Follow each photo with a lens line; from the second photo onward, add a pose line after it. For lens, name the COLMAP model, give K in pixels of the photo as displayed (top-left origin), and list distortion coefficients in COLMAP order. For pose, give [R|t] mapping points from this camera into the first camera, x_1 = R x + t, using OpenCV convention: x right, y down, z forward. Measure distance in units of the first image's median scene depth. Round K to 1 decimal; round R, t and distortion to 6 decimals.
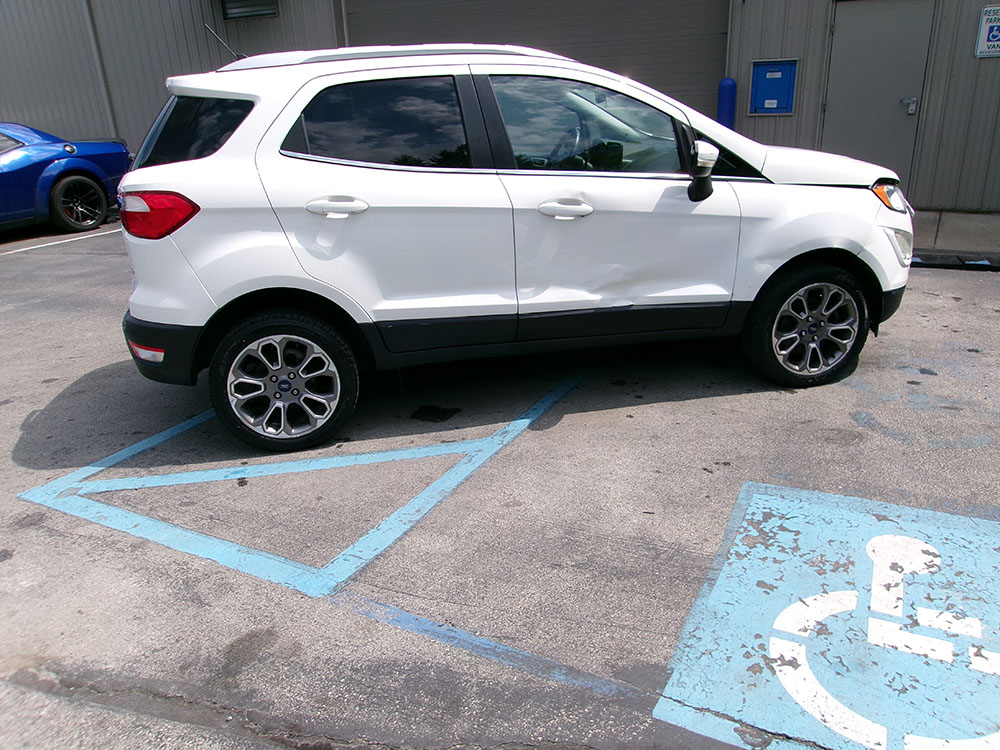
lens RADIAL K [[774.7, 0, 504.2], [0, 774.7, 374.8], [0, 0, 1]] dist [-0.014945, 0.029291]
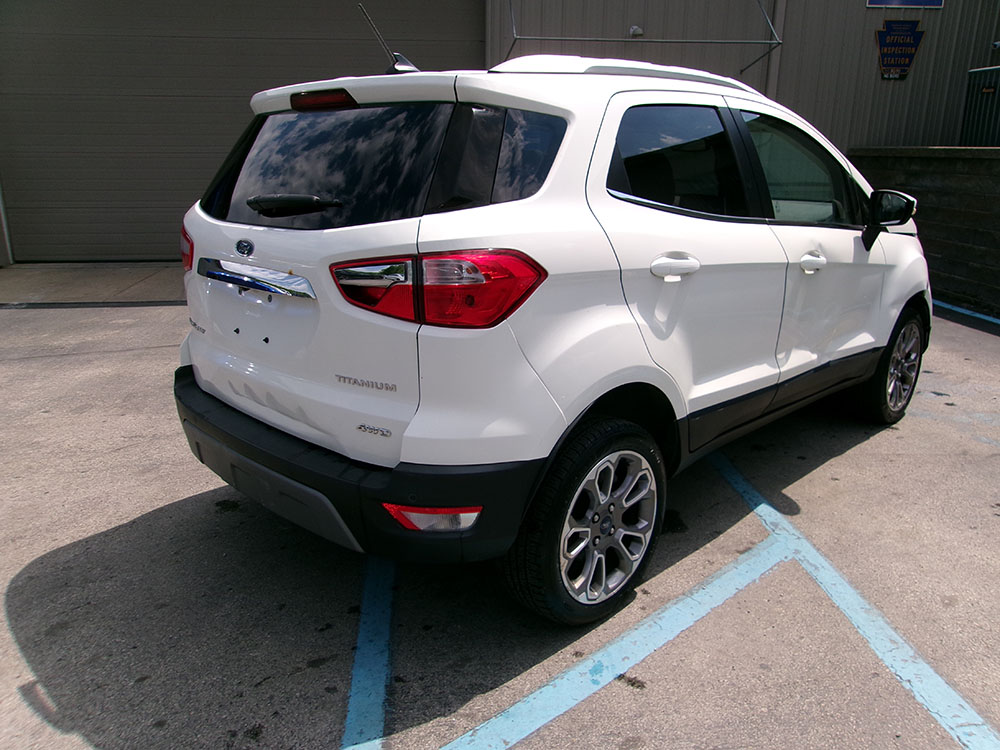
lens RADIAL K [[774.7, 0, 505.0], [0, 774.7, 378.6], [0, 0, 1]] dist [-0.014945, 0.029291]
pose [[0.831019, -0.113865, 0.544465, -0.794885], [0.156685, 0.987107, -0.032712, -0.117331], [-0.533720, 0.112494, 0.838145, 0.498896]]
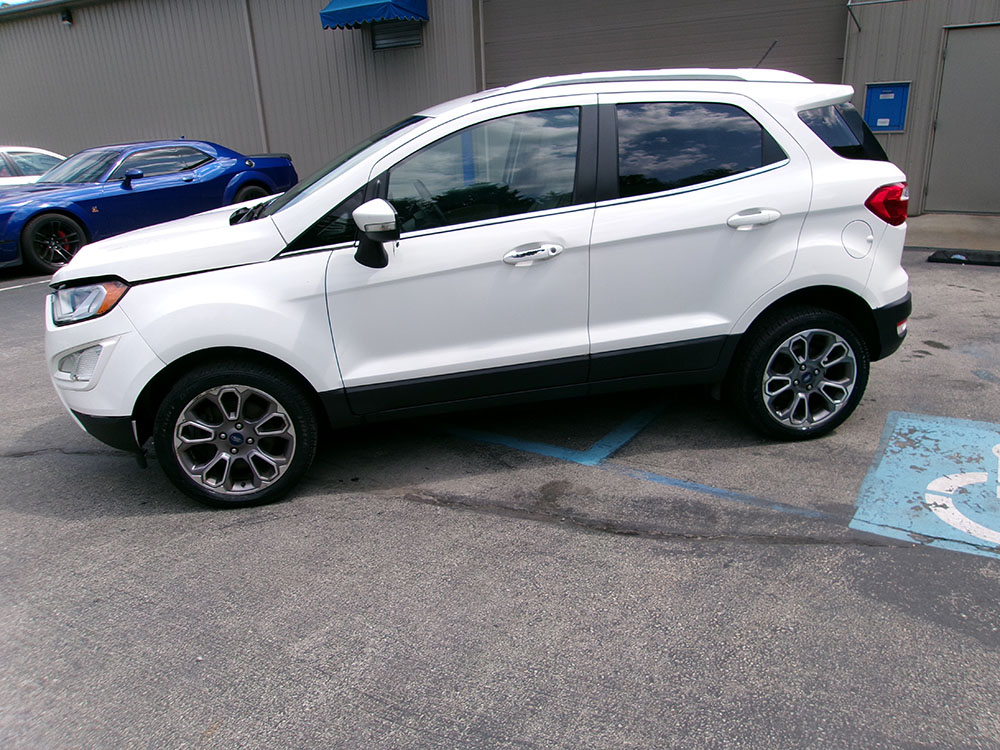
lens RADIAL K [[774.7, 0, 503.3], [0, 774.7, 366.9], [0, 0, 1]] dist [-0.014945, 0.029291]
pose [[0.995111, 0.026766, -0.095069, -0.213901], [-0.029654, 0.999137, -0.029099, 0.119197], [0.094208, 0.031776, 0.995045, -0.357436]]
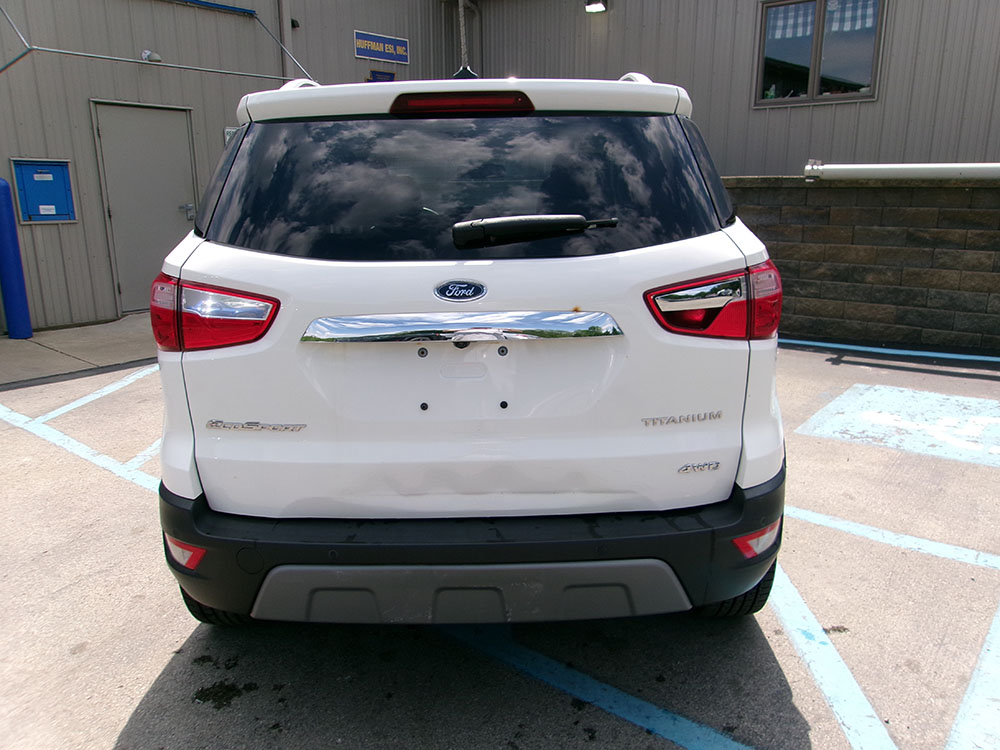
lens RADIAL K [[774.7, 0, 501.1], [0, 774.7, 379.6], [0, 0, 1]] dist [-0.014945, 0.029291]
pose [[0.200360, -0.195077, 0.960105, -1.123440], [0.343635, 0.931711, 0.117596, -0.298510], [-0.917480, 0.306364, 0.253713, 1.083662]]
